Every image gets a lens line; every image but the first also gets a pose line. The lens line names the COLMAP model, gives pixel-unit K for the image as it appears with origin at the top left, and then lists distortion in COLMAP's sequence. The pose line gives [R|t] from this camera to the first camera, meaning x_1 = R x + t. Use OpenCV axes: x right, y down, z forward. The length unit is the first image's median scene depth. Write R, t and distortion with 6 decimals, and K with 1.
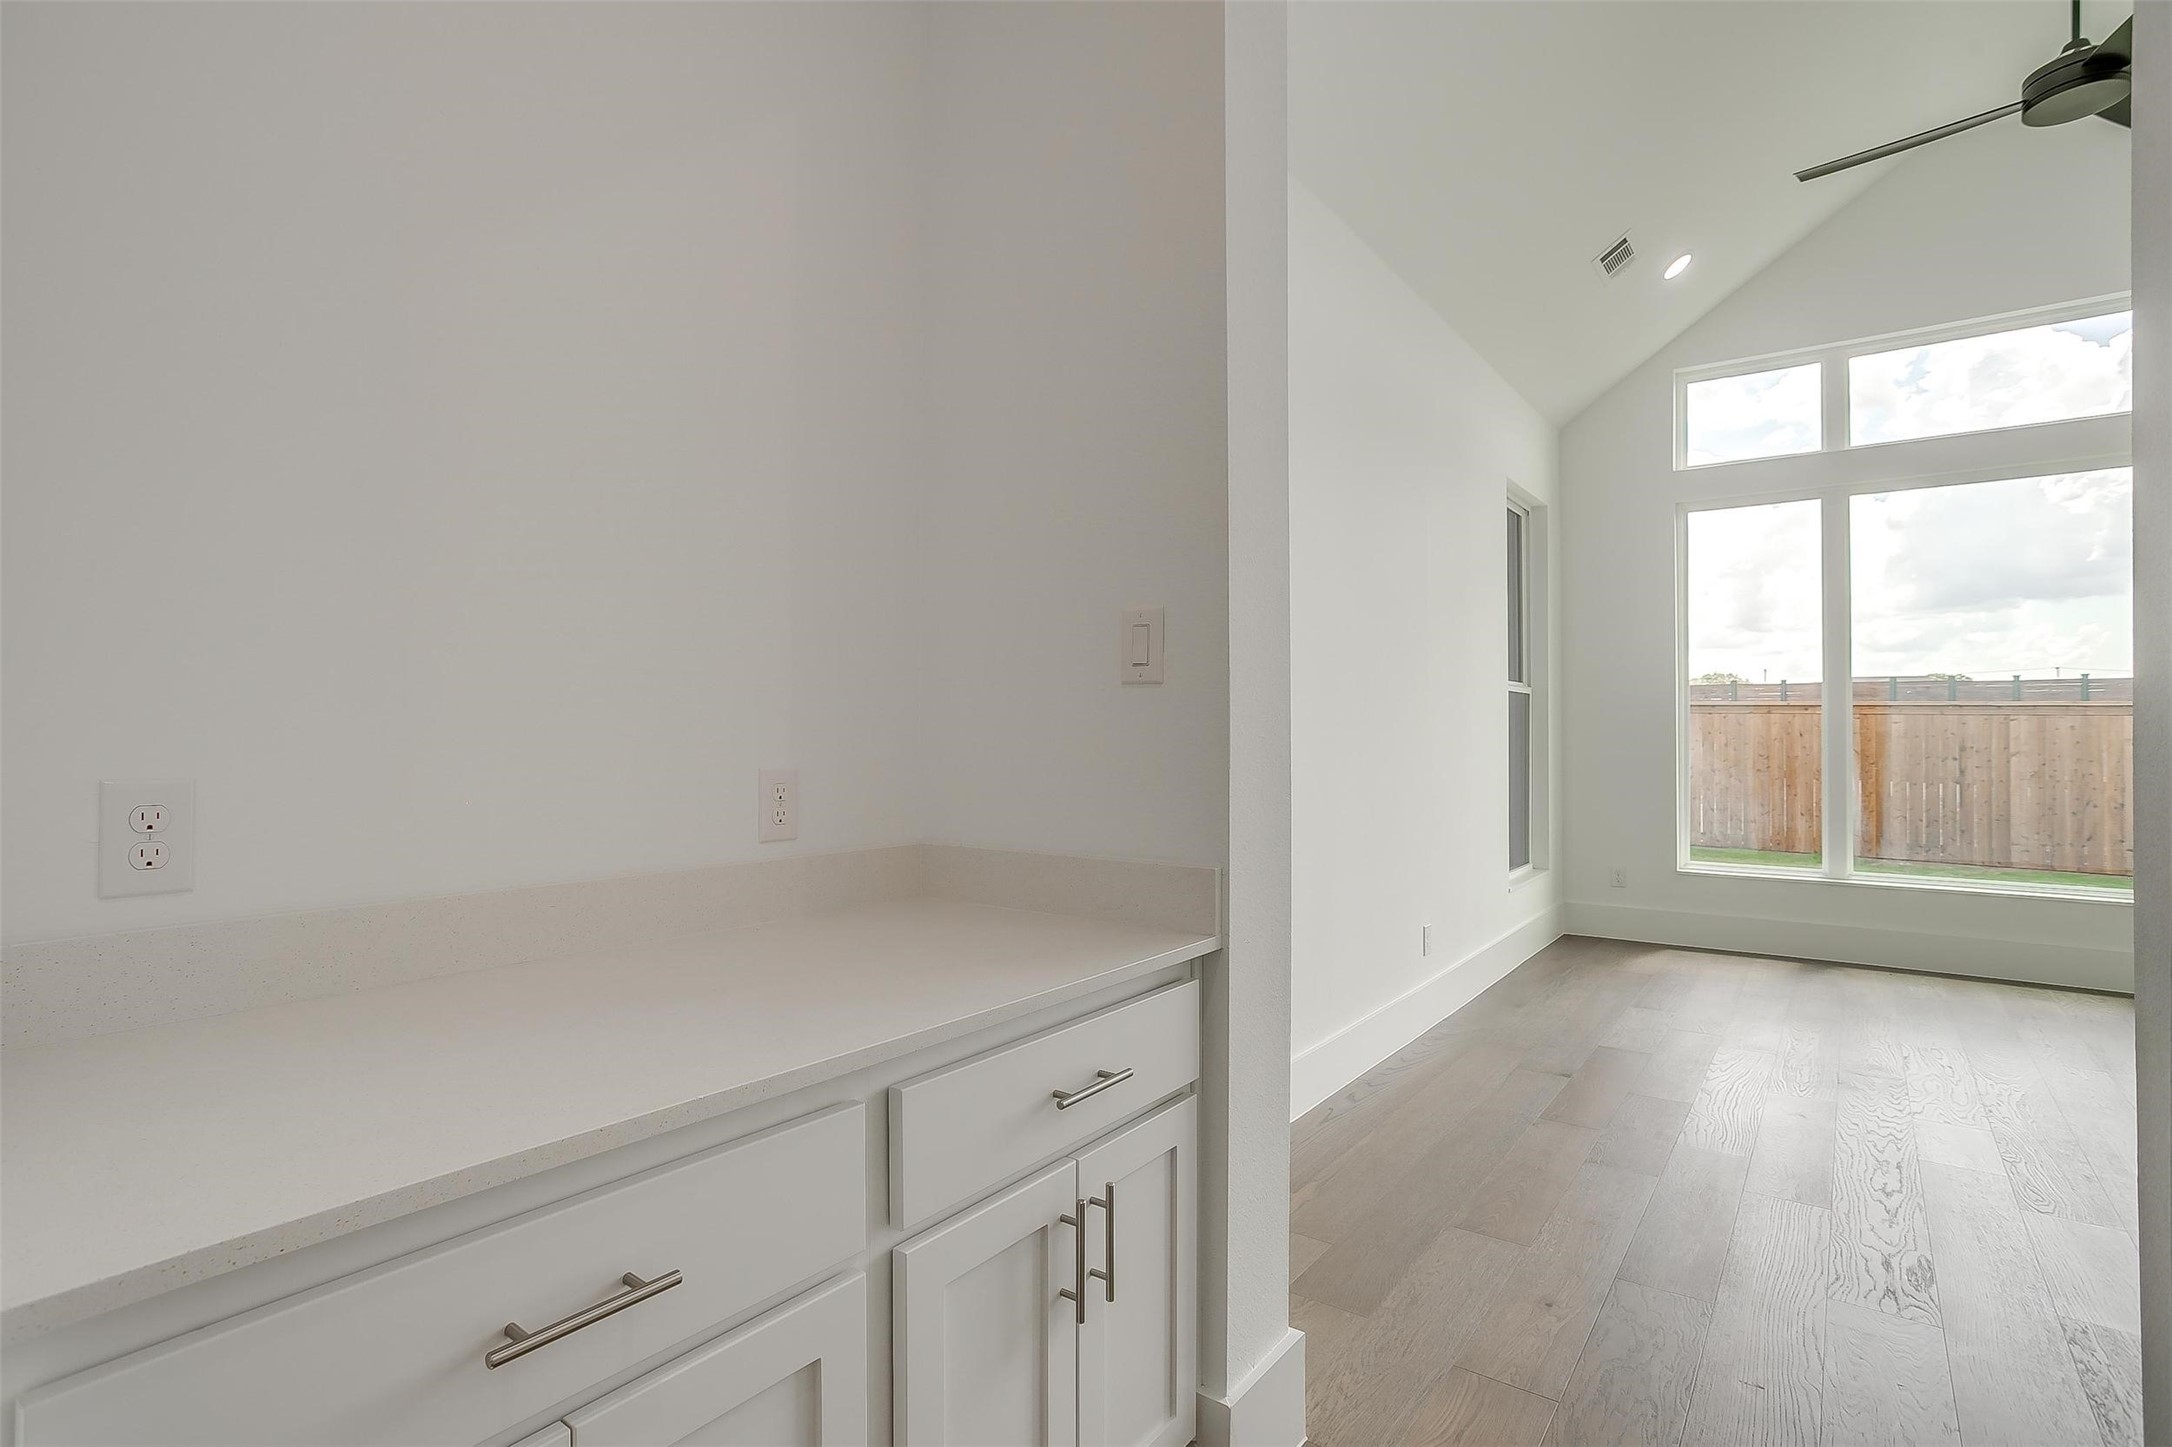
lens RADIAL K [[1095.2, 0, 1048.8], [0, 1095.2, 721.4], [0, 0, 1]] dist [-0.043537, 0.024754]
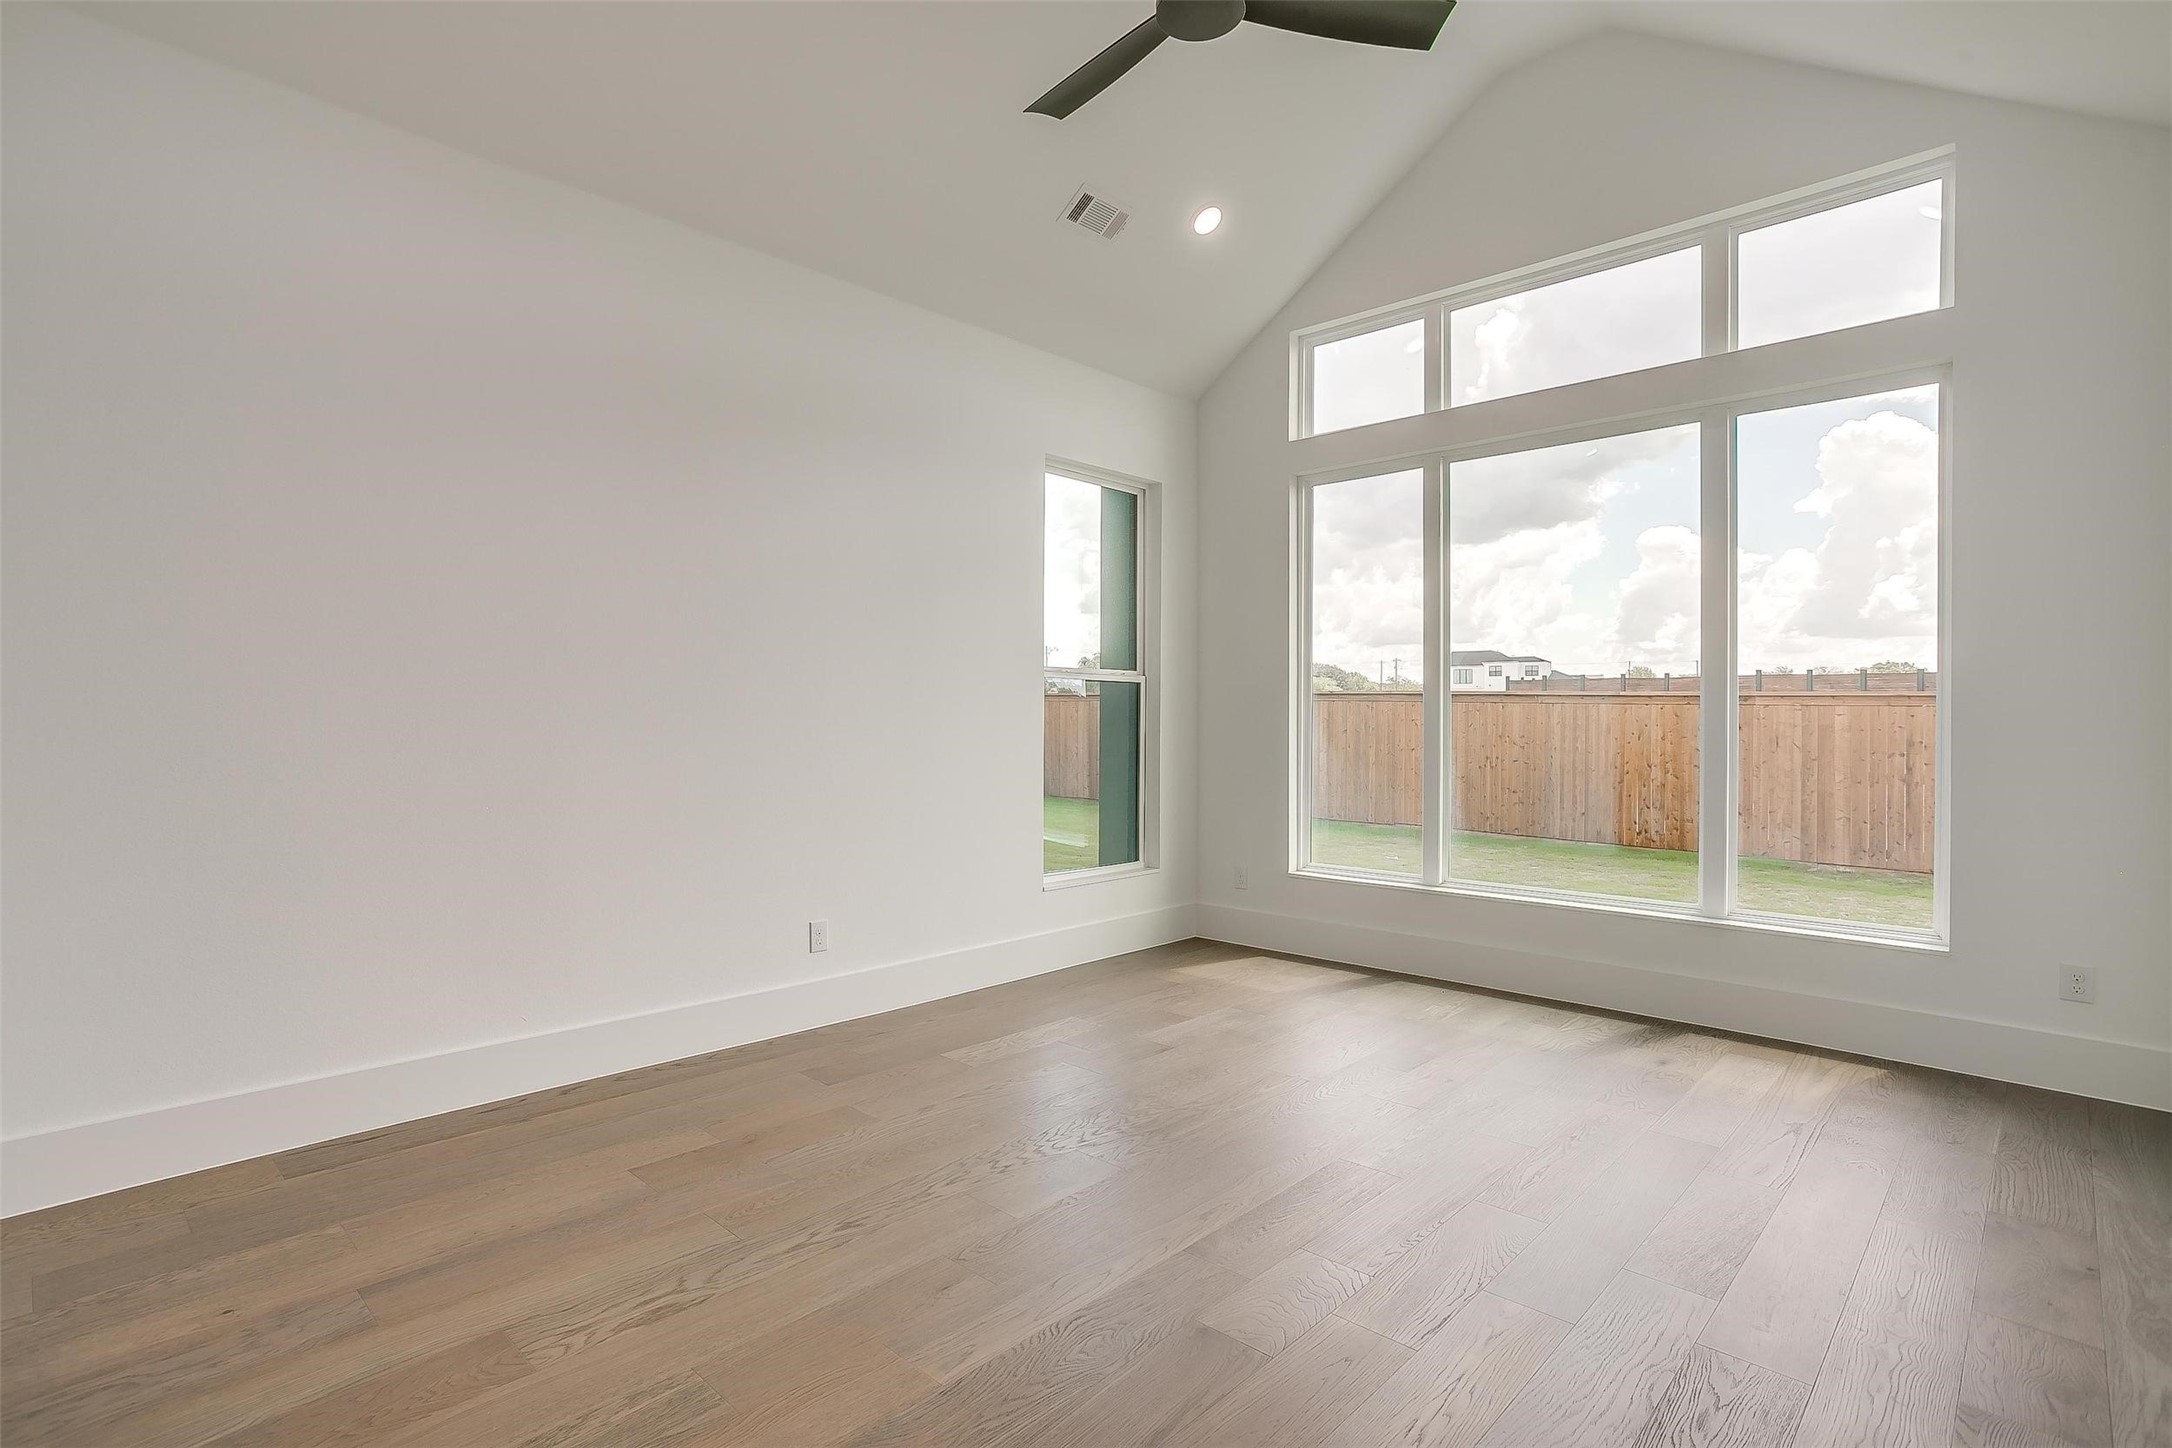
lens RADIAL K [[1082.1, 0, 1085.0], [0, 1082.1, 719.8], [0, 0, 1]] dist [-0.031752, 0.007627]
pose [[0.992315, 0.003482, -0.123687, 0.289338], [-0.002500, 0.999964, 0.008091, 0.000007], [0.123711, -0.007720, 0.992288, 0.032689]]
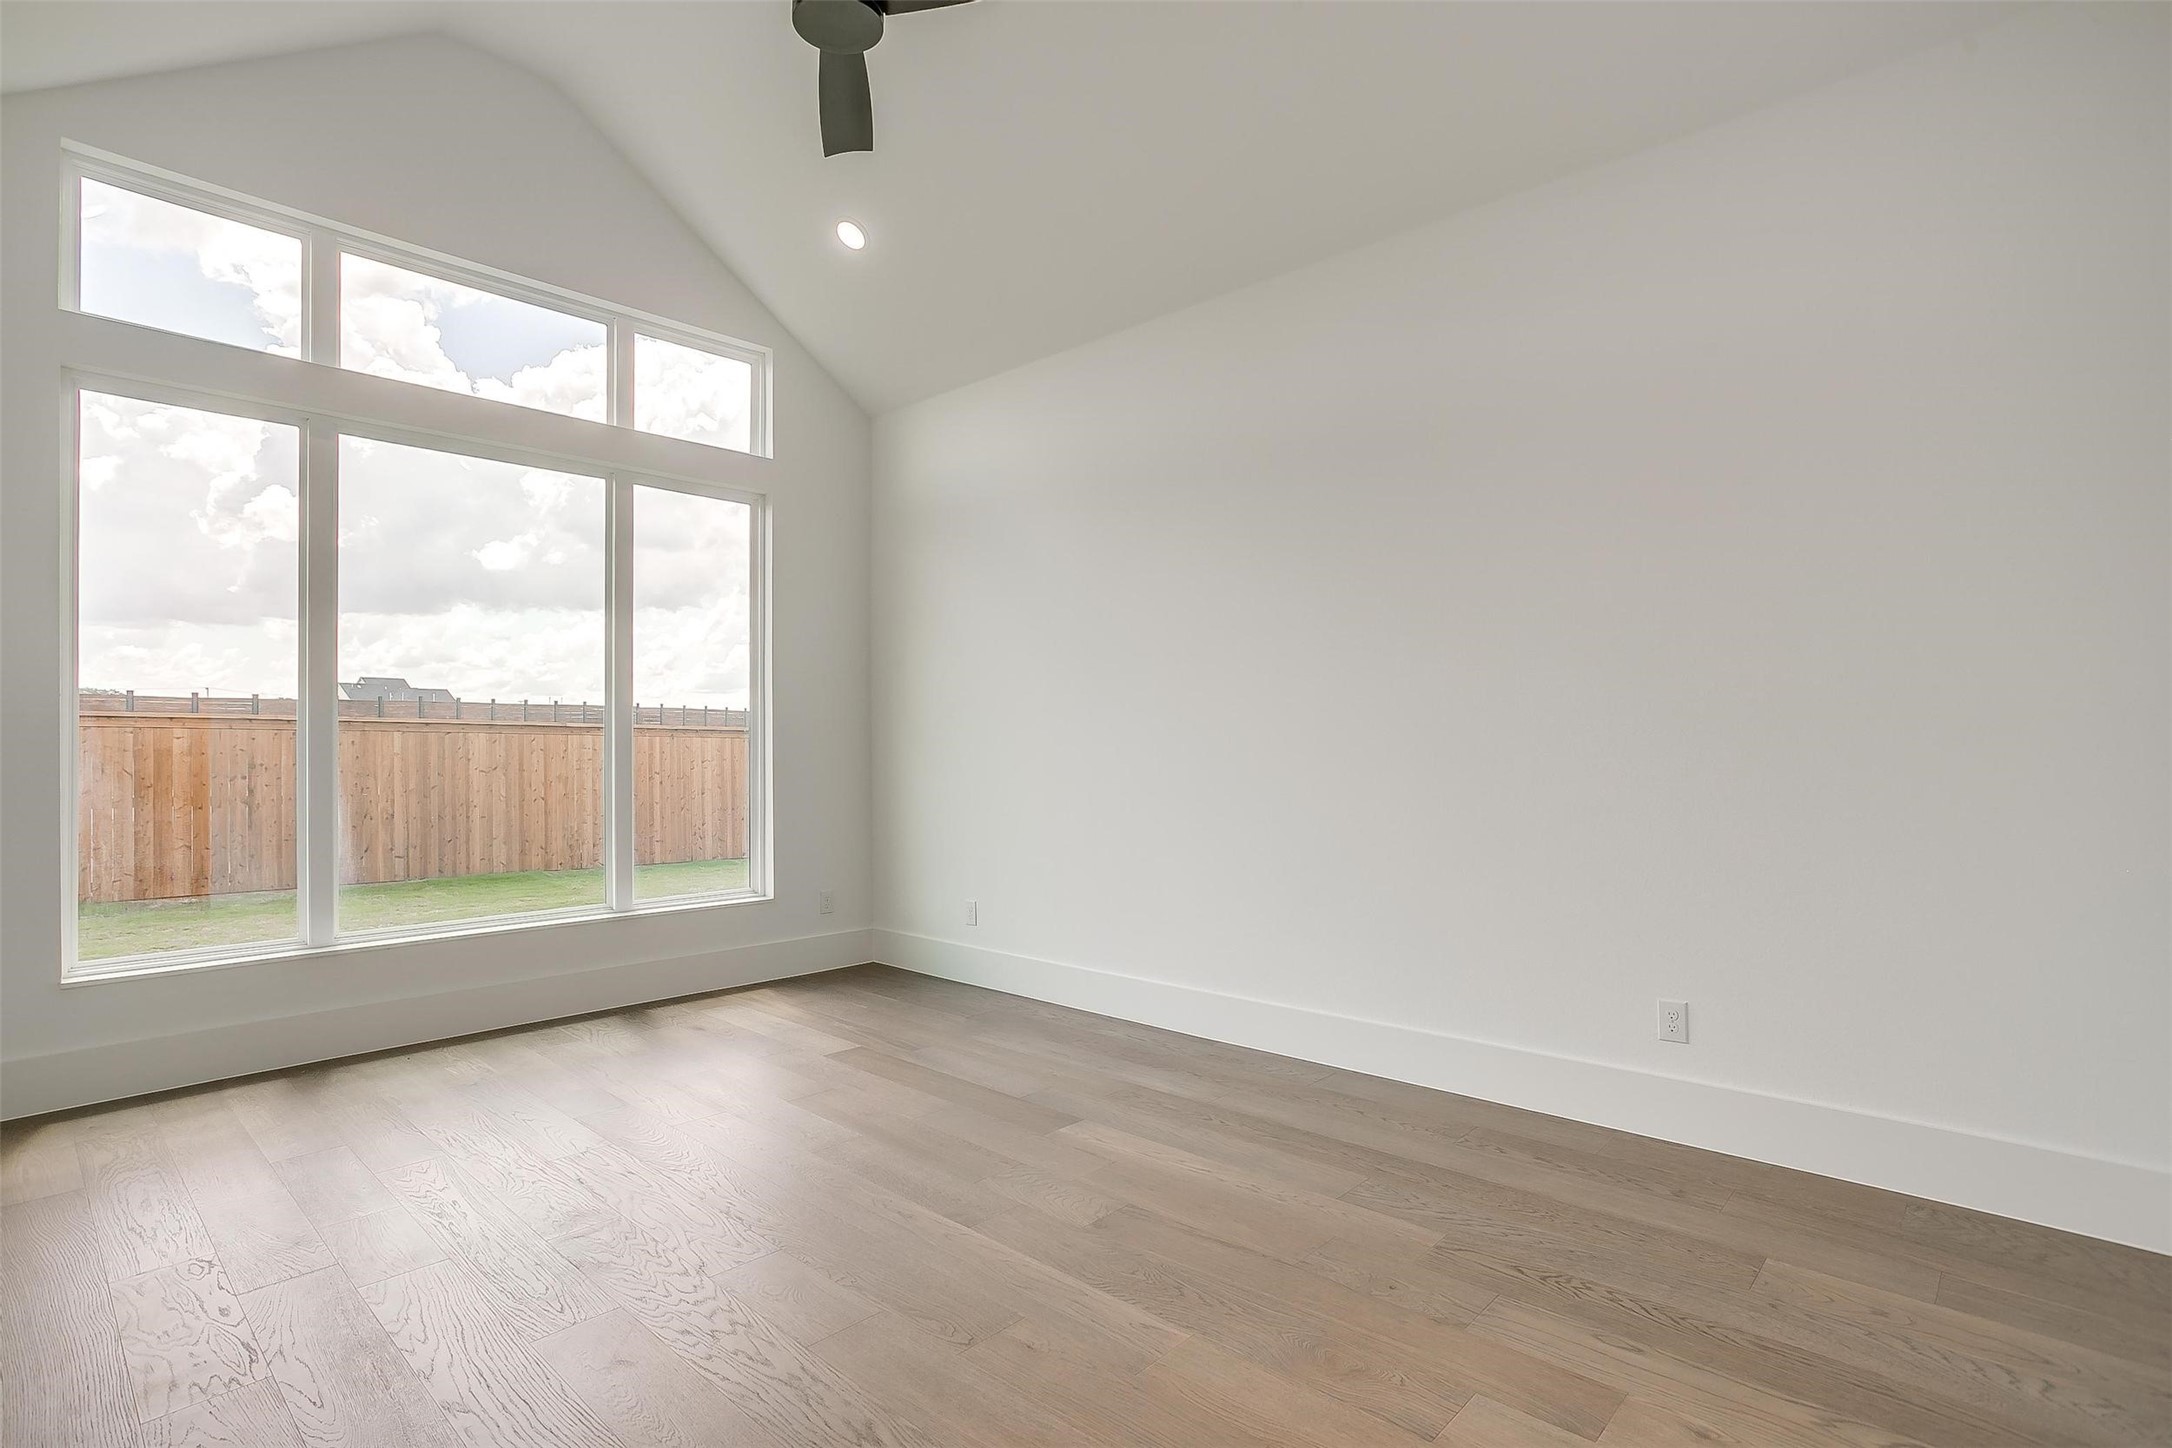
lens RADIAL K [[1058.5, 0, 1088.8], [0, 1058.5, 737.4], [0, 0, 1]] dist [-0.042284, 0.015694]
pose [[0.097260, 0.003485, 0.995253, 0.040020], [-0.002525, 0.999992, -0.003254, 0.002019], [-0.995256, -0.002197, 0.097268, 0.212405]]
